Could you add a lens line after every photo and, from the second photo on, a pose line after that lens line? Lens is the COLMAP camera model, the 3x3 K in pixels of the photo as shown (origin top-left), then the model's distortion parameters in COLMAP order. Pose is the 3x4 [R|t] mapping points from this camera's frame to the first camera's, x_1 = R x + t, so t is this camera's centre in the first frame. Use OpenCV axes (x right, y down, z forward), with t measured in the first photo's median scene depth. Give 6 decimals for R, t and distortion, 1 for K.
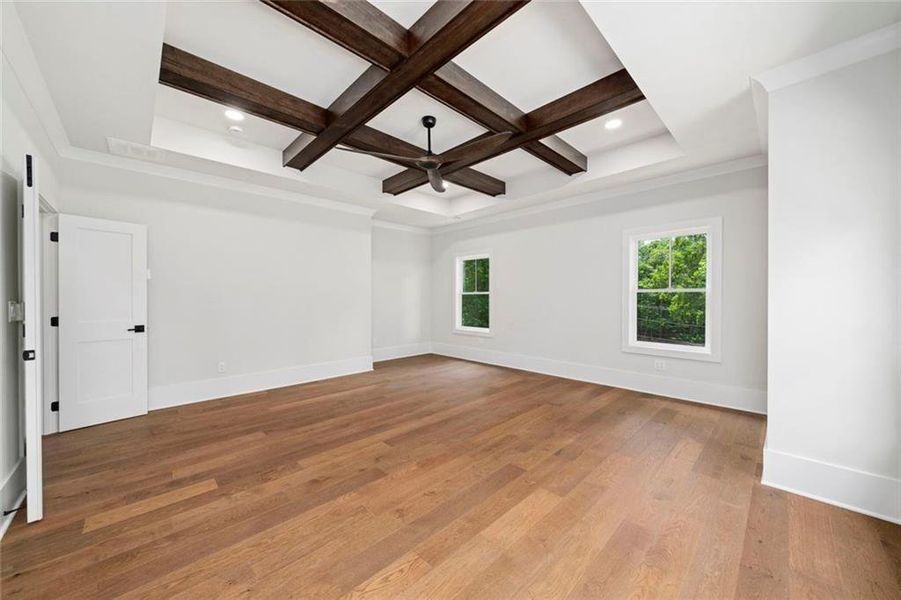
lens RADIAL K [[323.7, 0, 453.0], [0, 323.7, 297.8], [0, 0, 1]] dist [0.001263, -0.000061]
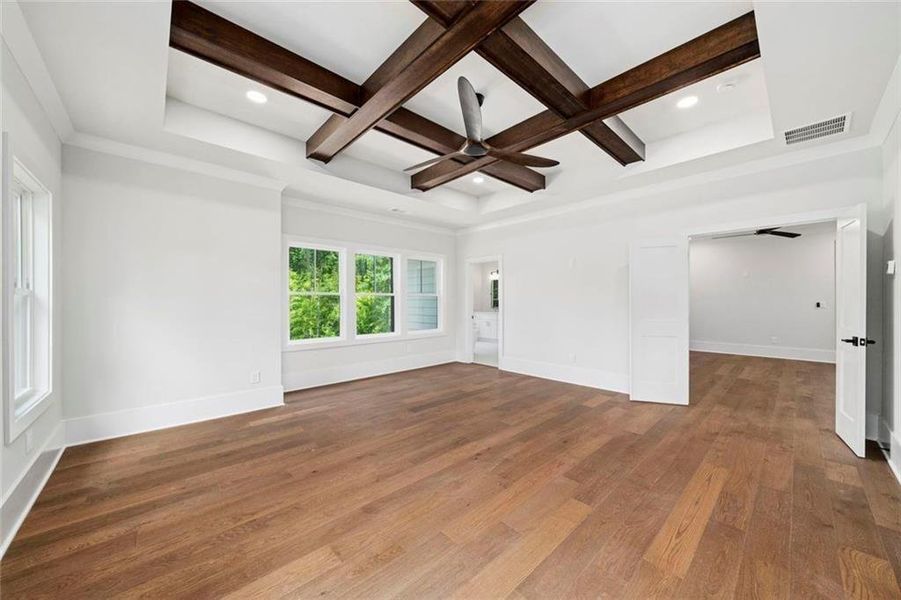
lens RADIAL K [[323.7, 0, 452.3], [0, 323.7, 302.6], [0, 0, 1]] dist [0.001263, -0.000061]
pose [[-0.999563, 0.007441, 0.028593, -0.037291], [0.007585, 0.999959, 0.004944, -0.004185], [-0.028555, 0.005159, -0.999579, 1.902191]]
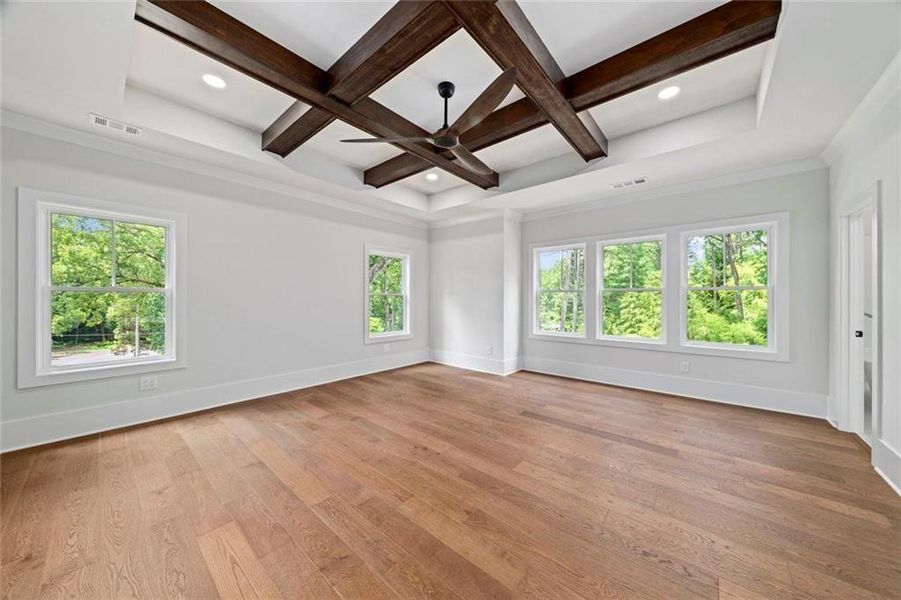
lens RADIAL K [[304.2, 0, 451.5], [0, 304.2, 296.4], [0, 0, 1]] dist [-0.000324, 0.000090]
pose [[-0.084218, 0.013432, 0.996357, -0.870847], [0.002735, 0.999908, -0.013248, 0.006480], [-0.996444, 0.001610, -0.084247, 1.073396]]
